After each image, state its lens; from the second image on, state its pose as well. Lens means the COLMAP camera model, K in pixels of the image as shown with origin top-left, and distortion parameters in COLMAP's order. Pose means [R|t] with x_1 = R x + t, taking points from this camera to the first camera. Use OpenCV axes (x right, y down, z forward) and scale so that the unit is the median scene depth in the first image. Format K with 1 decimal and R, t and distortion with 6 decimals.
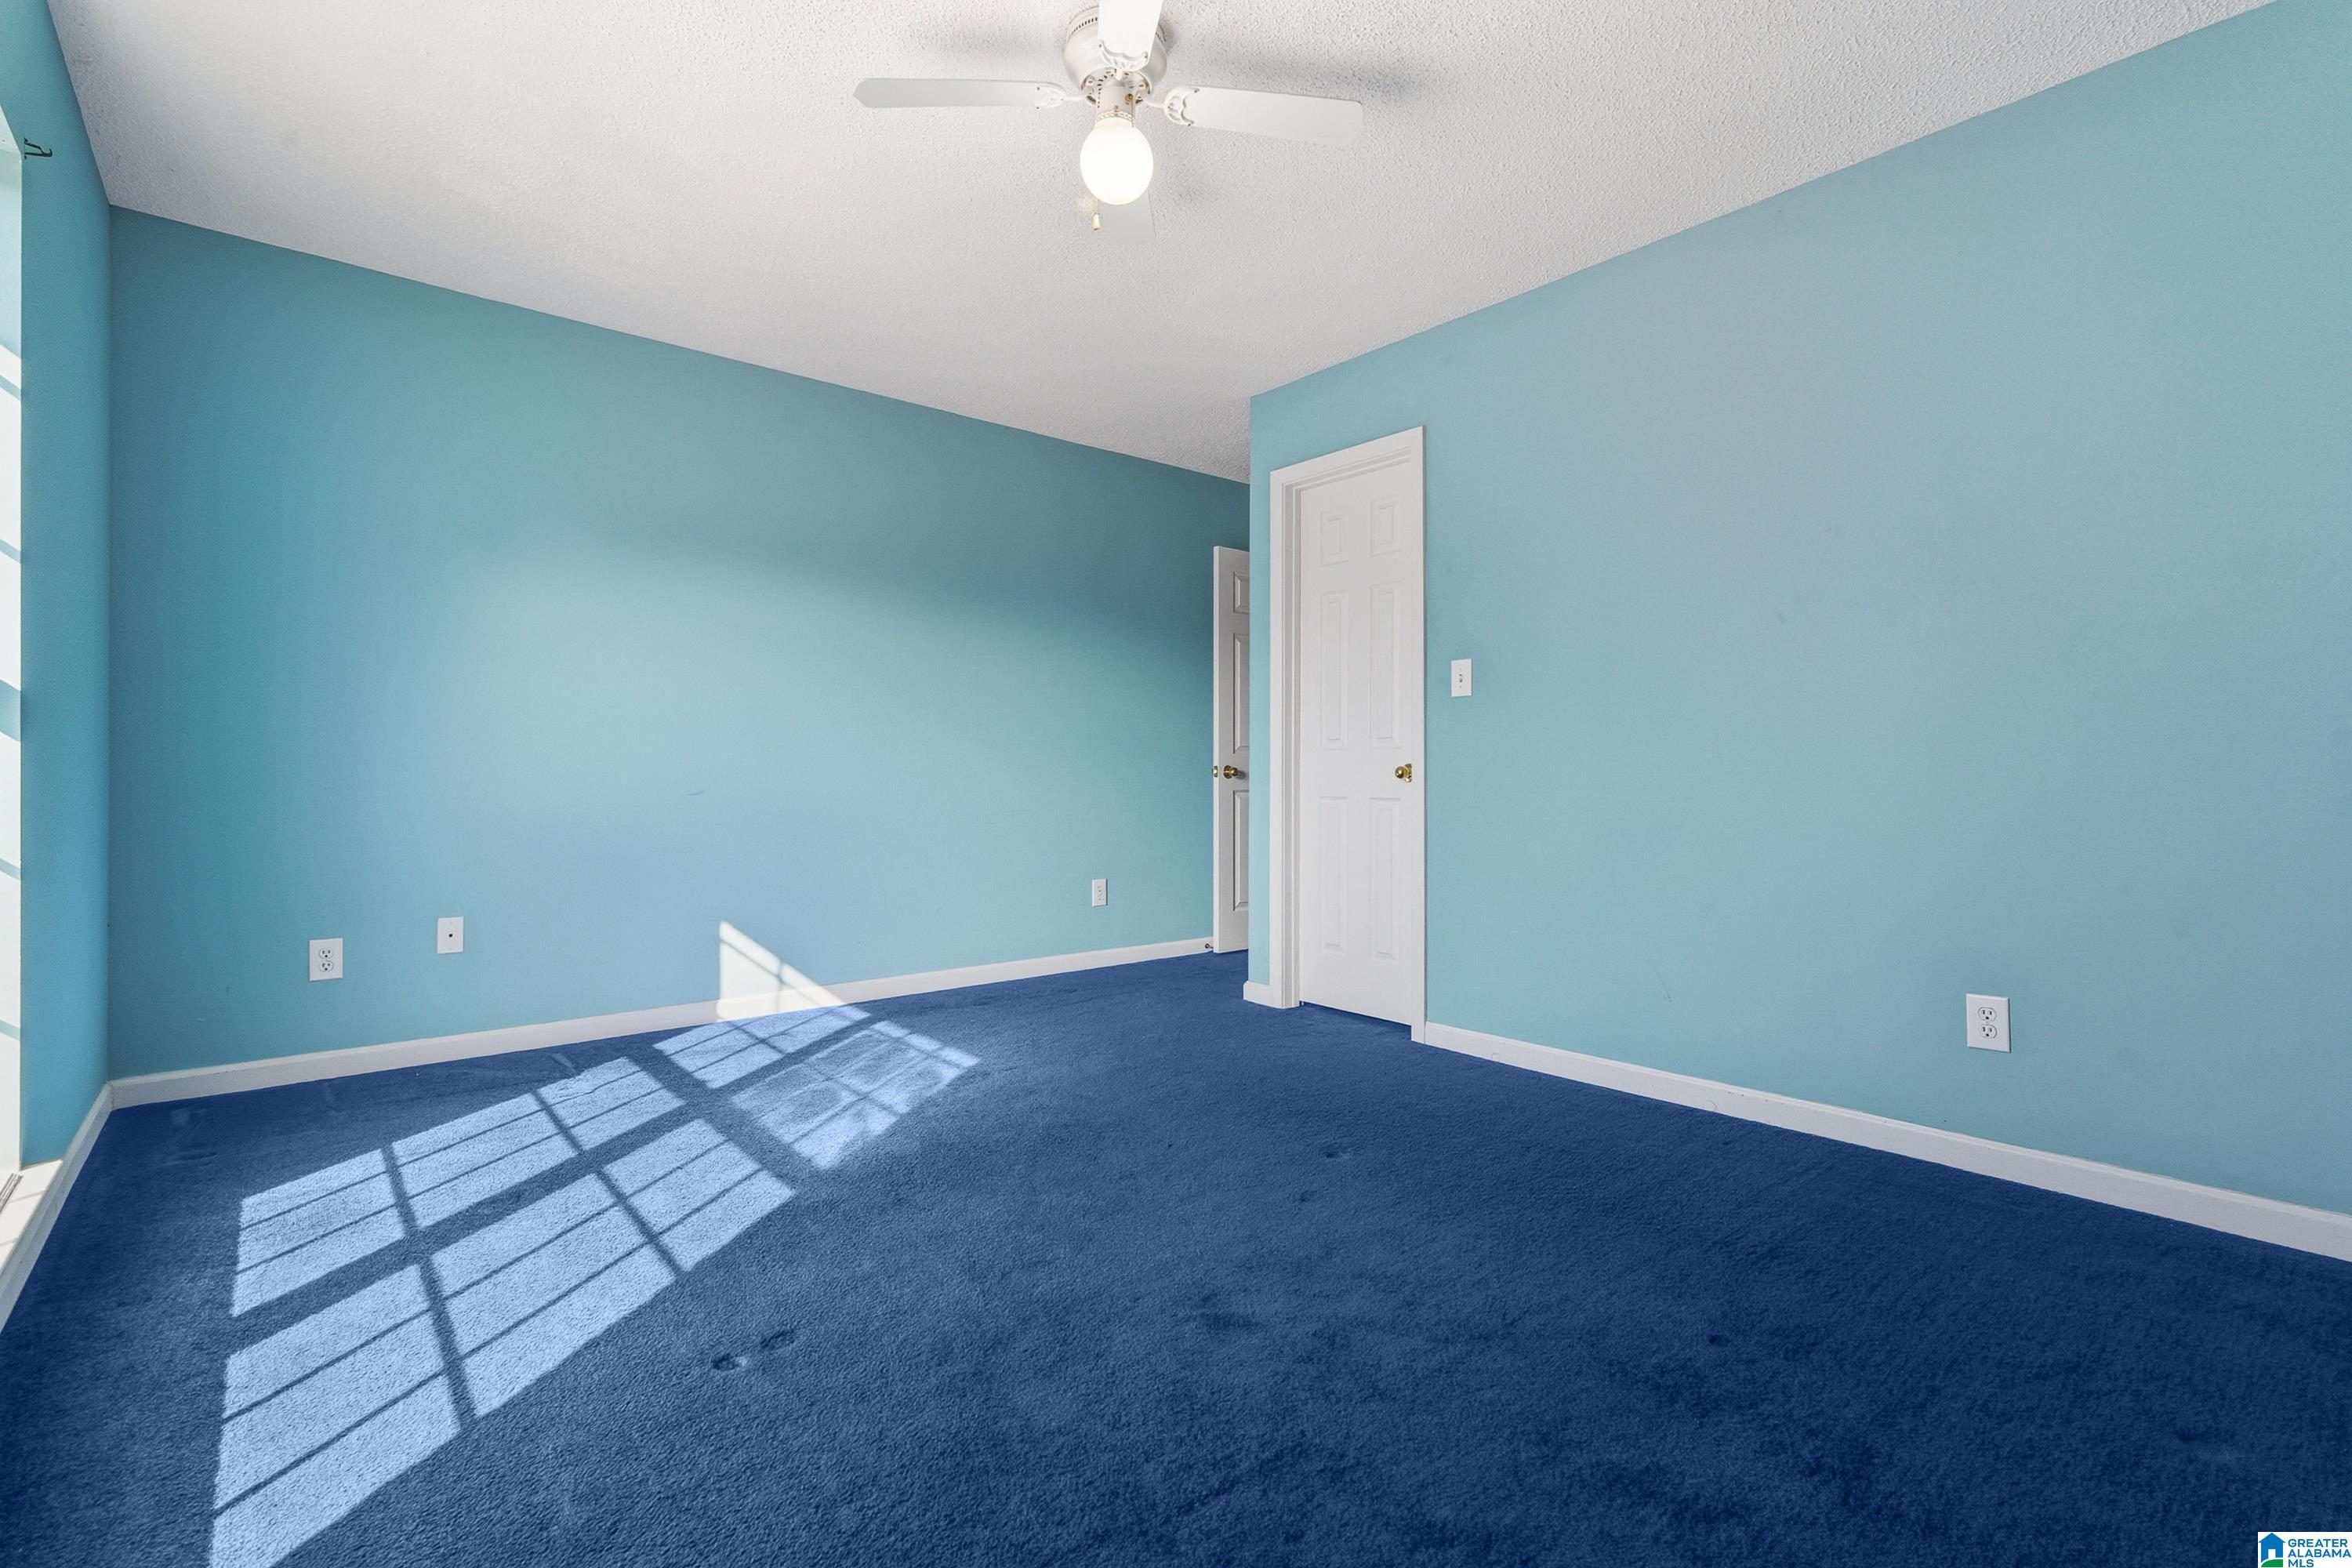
lens RADIAL K [[1109.7, 0, 1175.9], [0, 1109.7, 781.3], [0, 0, 1]] dist [-0.016483, 0.001859]
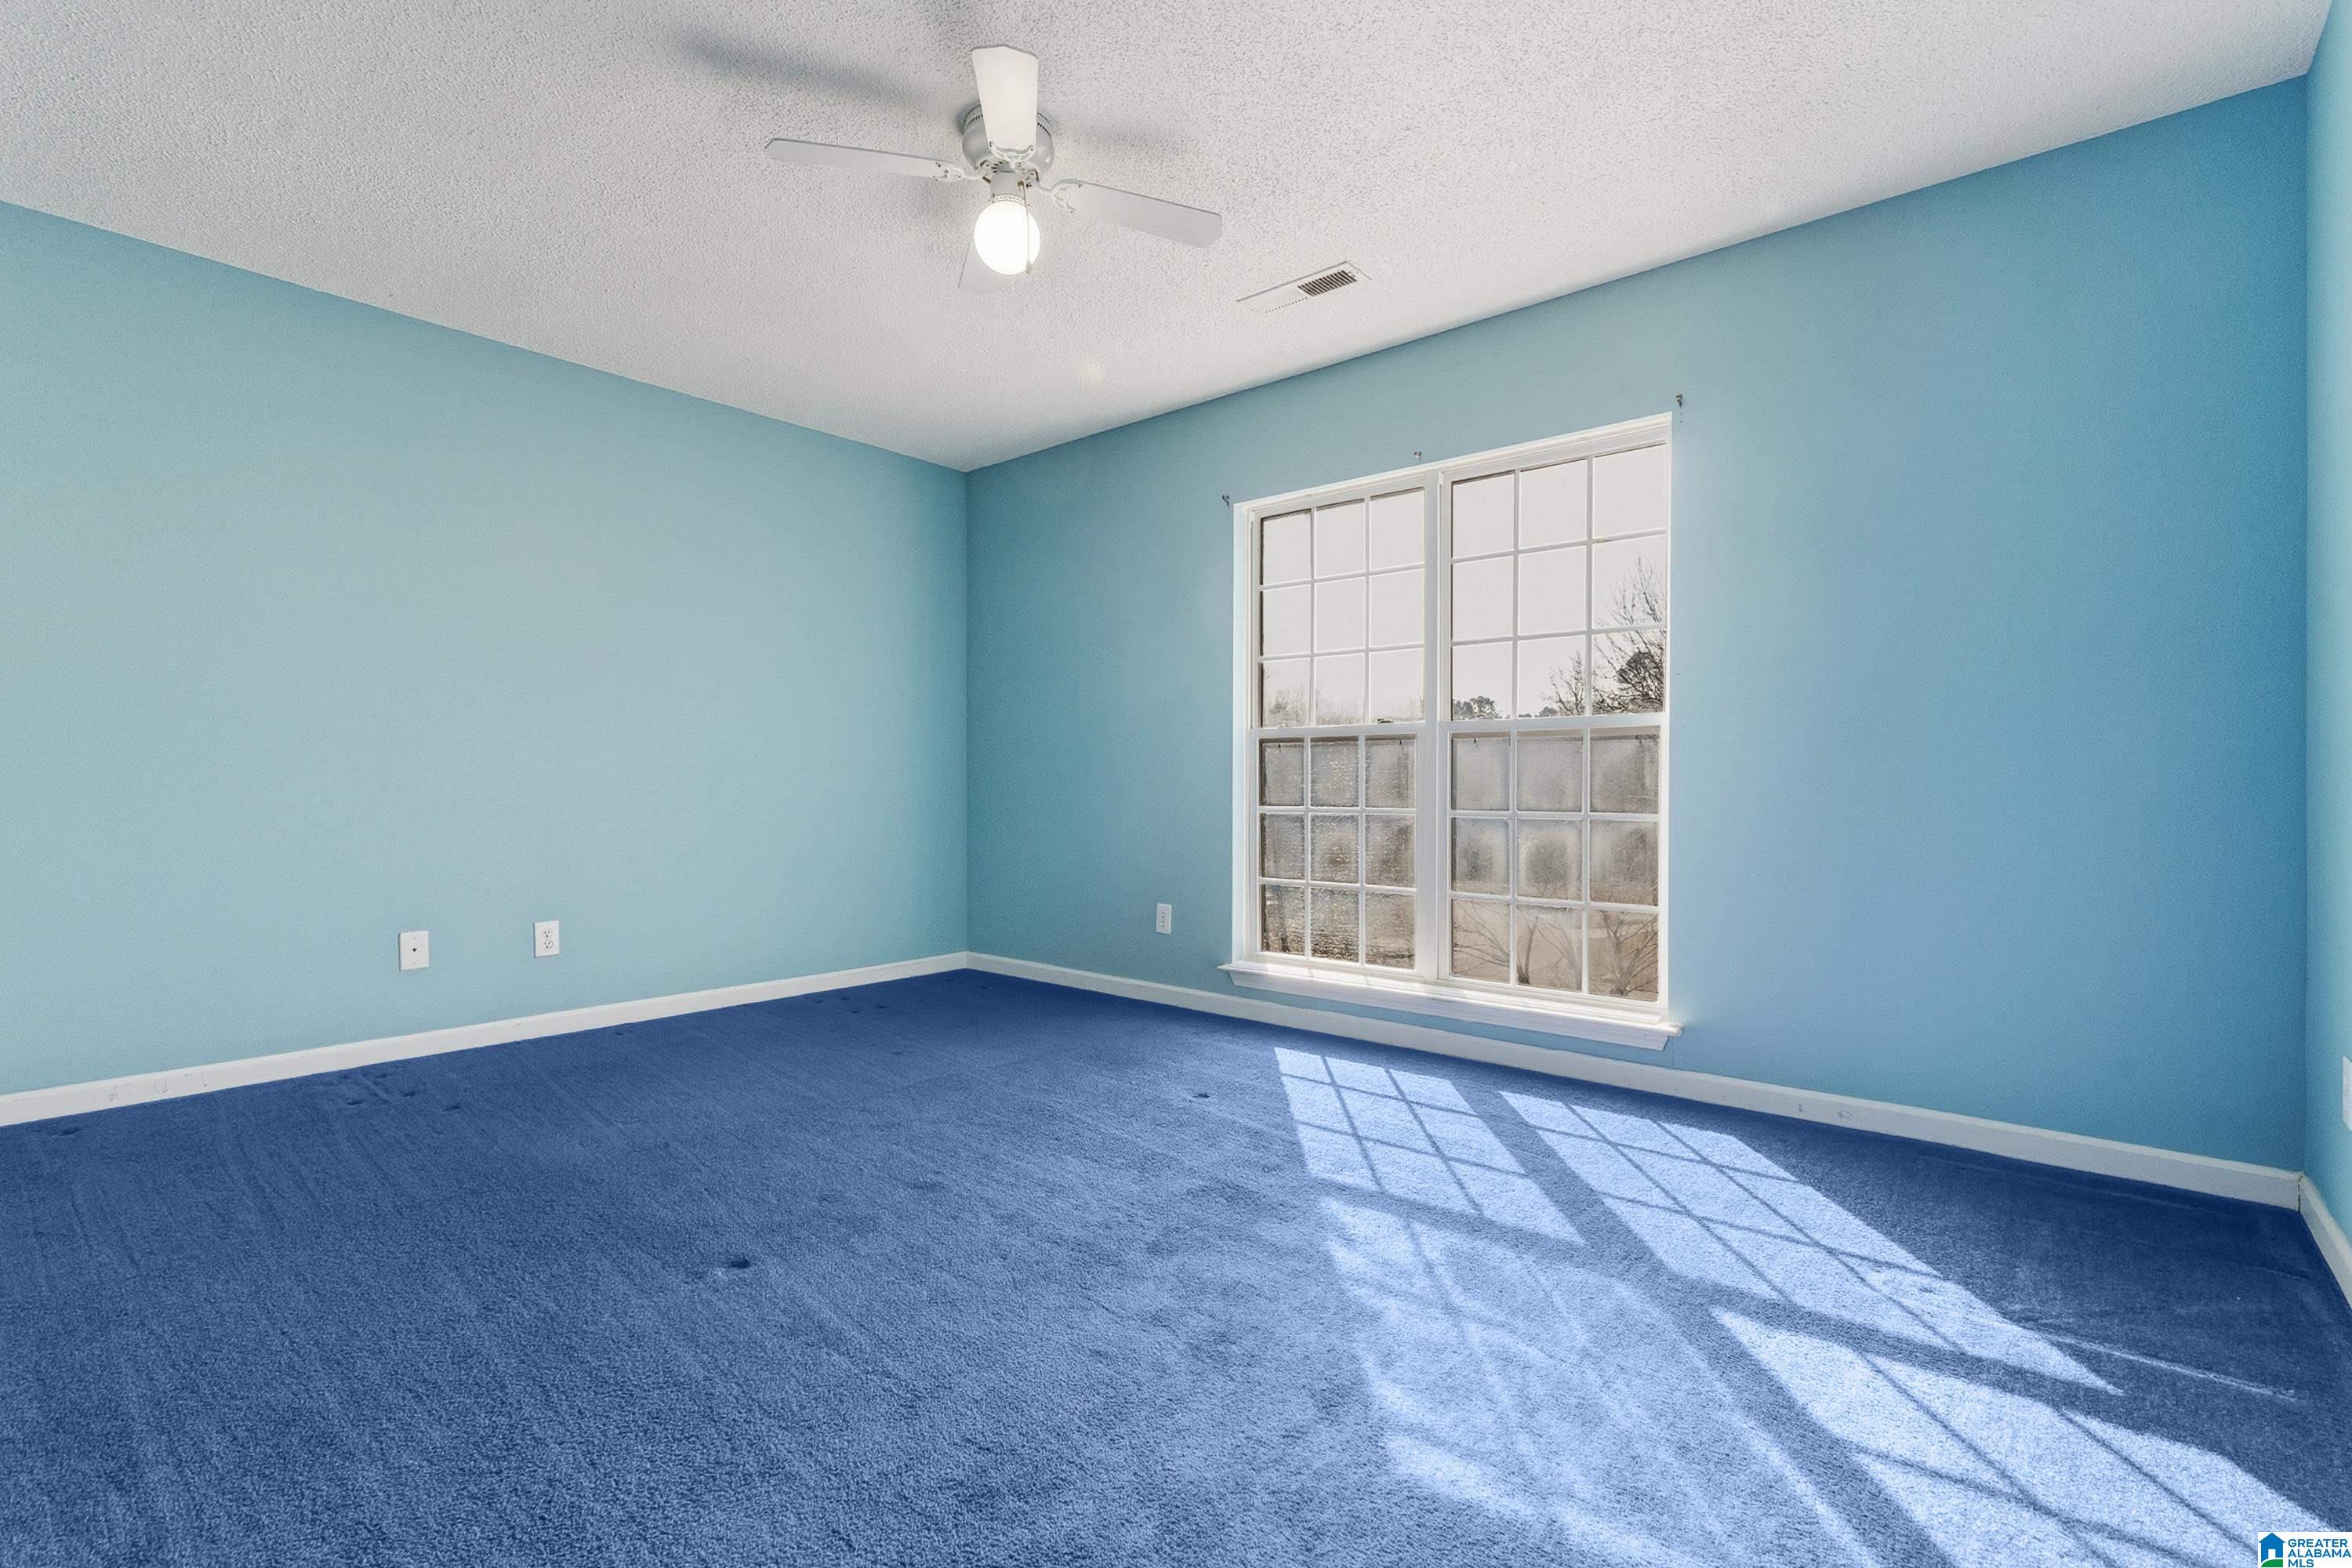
lens RADIAL K [[1109.7, 0, 1182.9], [0, 1109.7, 780.7], [0, 0, 1]] dist [-0.016483, 0.001859]
pose [[-0.987256, -0.003462, -0.159104, -0.040805], [-0.003406, 0.999994, -0.000624, -0.009544], [0.159105, -0.000074, -0.987262, 1.759835]]
